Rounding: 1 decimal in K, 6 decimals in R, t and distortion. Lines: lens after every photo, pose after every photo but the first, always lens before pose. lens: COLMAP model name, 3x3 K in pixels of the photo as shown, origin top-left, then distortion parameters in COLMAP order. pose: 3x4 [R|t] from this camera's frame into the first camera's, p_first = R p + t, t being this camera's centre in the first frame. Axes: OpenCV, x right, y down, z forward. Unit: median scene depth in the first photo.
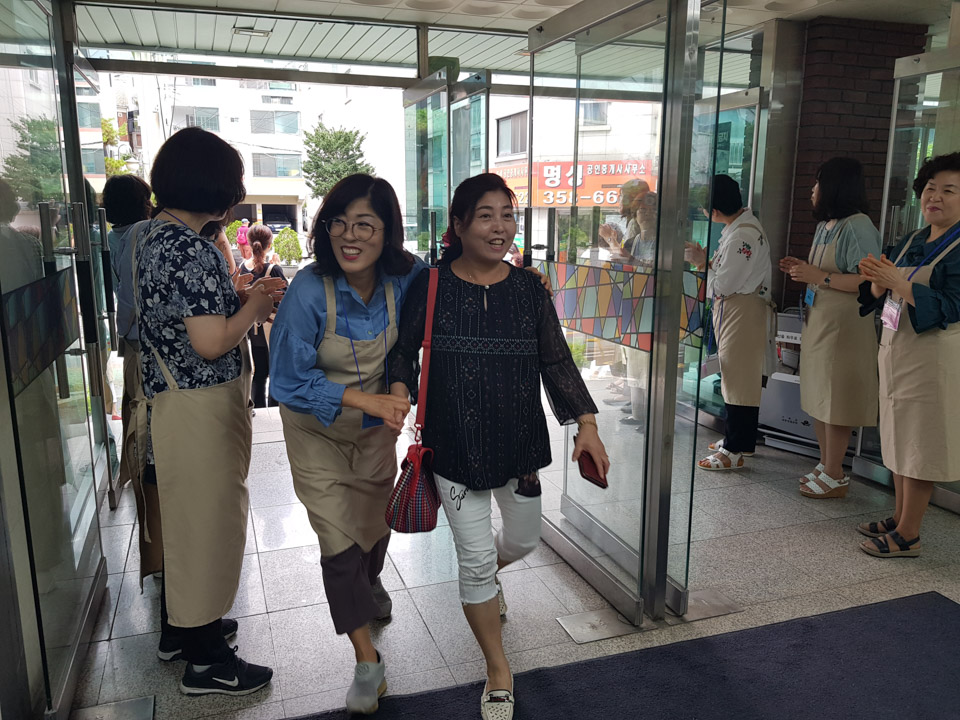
lens RADIAL K [[771.9, 0, 465.1], [0, 771.9, 352.9], [0, 0, 1]] dist [0.034944, -0.054318]
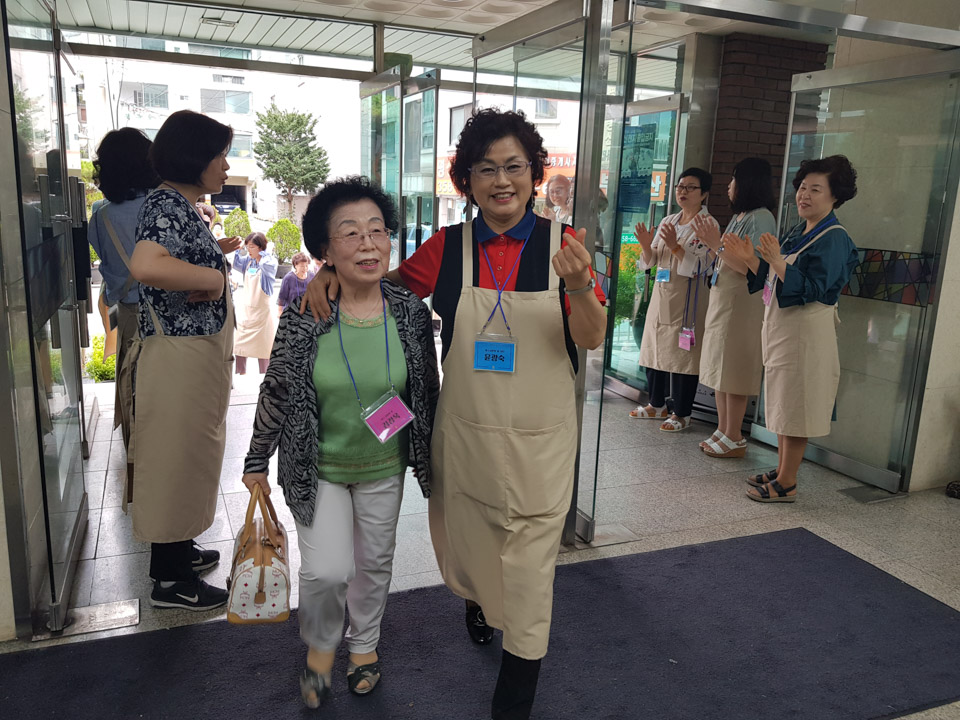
lens RADIAL K [[771.9, 0, 459.8], [0, 771.9, 347.7], [0, 0, 1]] dist [0.034944, -0.054318]
pose [[0.998023, 0.020771, 0.059321, 0.003519], [-0.021288, 0.999741, 0.008102, 0.023126], [-0.059137, -0.009349, 0.998206, -0.108138]]
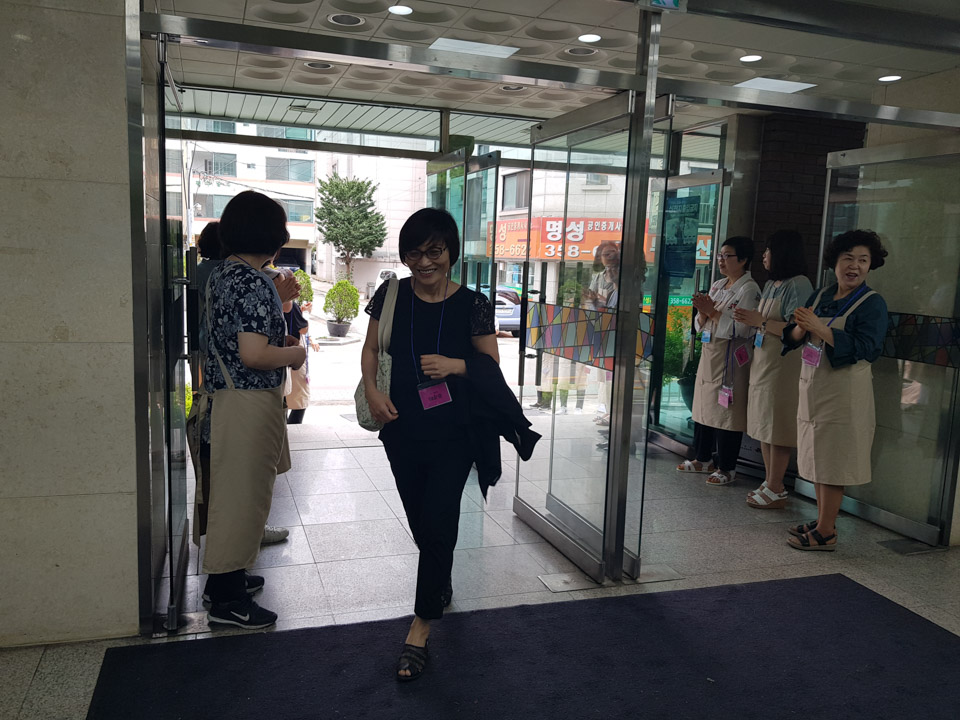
lens RADIAL K [[771.9, 0, 450.4], [0, 771.9, 346.0], [0, 0, 1]] dist [0.034944, -0.054318]
pose [[0.999133, 0.036801, -0.019453, -0.010898], [-0.038081, 0.996807, -0.070188, 0.035983], [0.016808, 0.070868, 0.997344, -0.205238]]
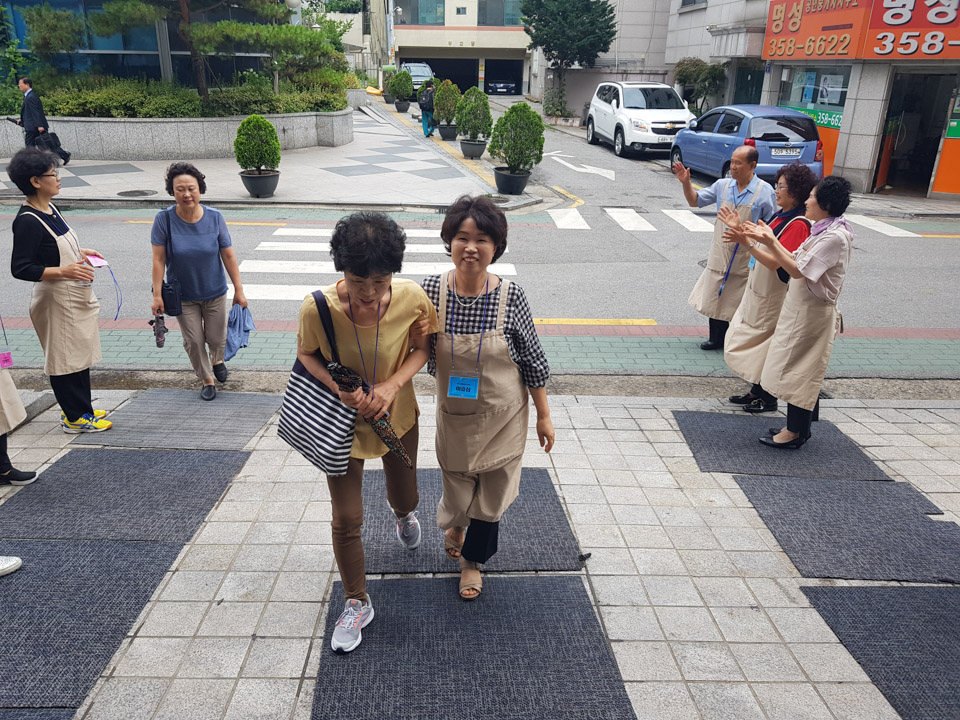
lens RADIAL K [[771.9, 0, 450.1], [0, 771.9, 364.8], [0, 0, 1]] dist [0.034944, -0.054318]
pose [[0.948268, 0.123180, -0.292600, -0.026309], [-0.068274, 0.979219, 0.190971, -0.244433], [0.310043, -0.161114, 0.936971, 1.468788]]
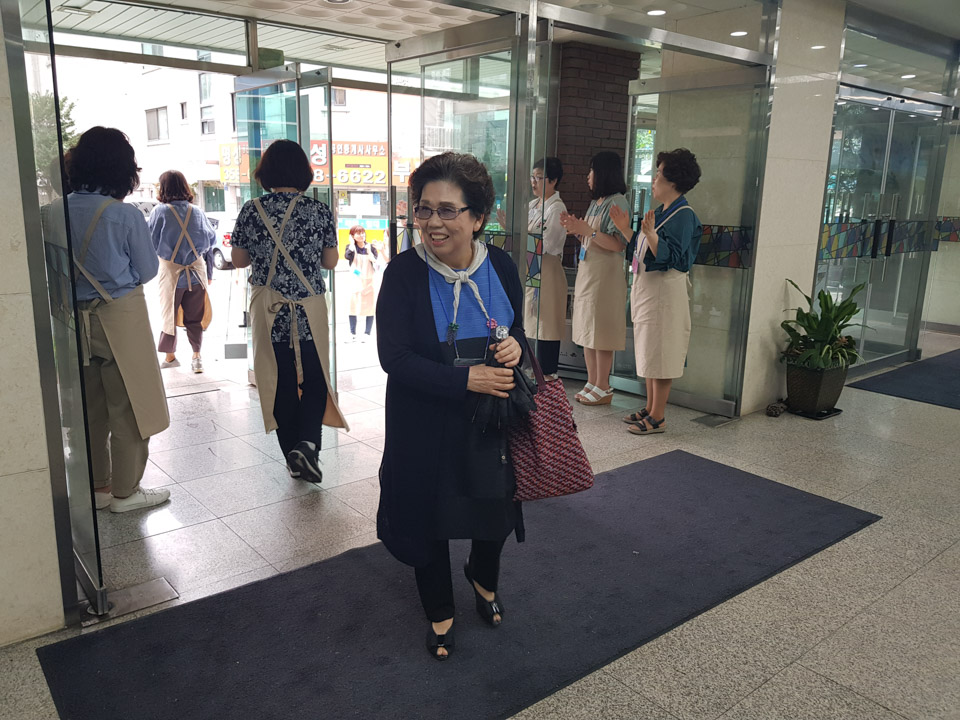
lens RADIAL K [[771.9, 0, 466.2], [0, 771.9, 346.9], [0, 0, 1]] dist [0.034944, -0.054318]
pose [[0.938721, -0.055338, 0.340206, -0.187927], [0.048727, 0.998421, 0.027952, 0.035027], [-0.341215, -0.009662, 0.939936, -0.175257]]
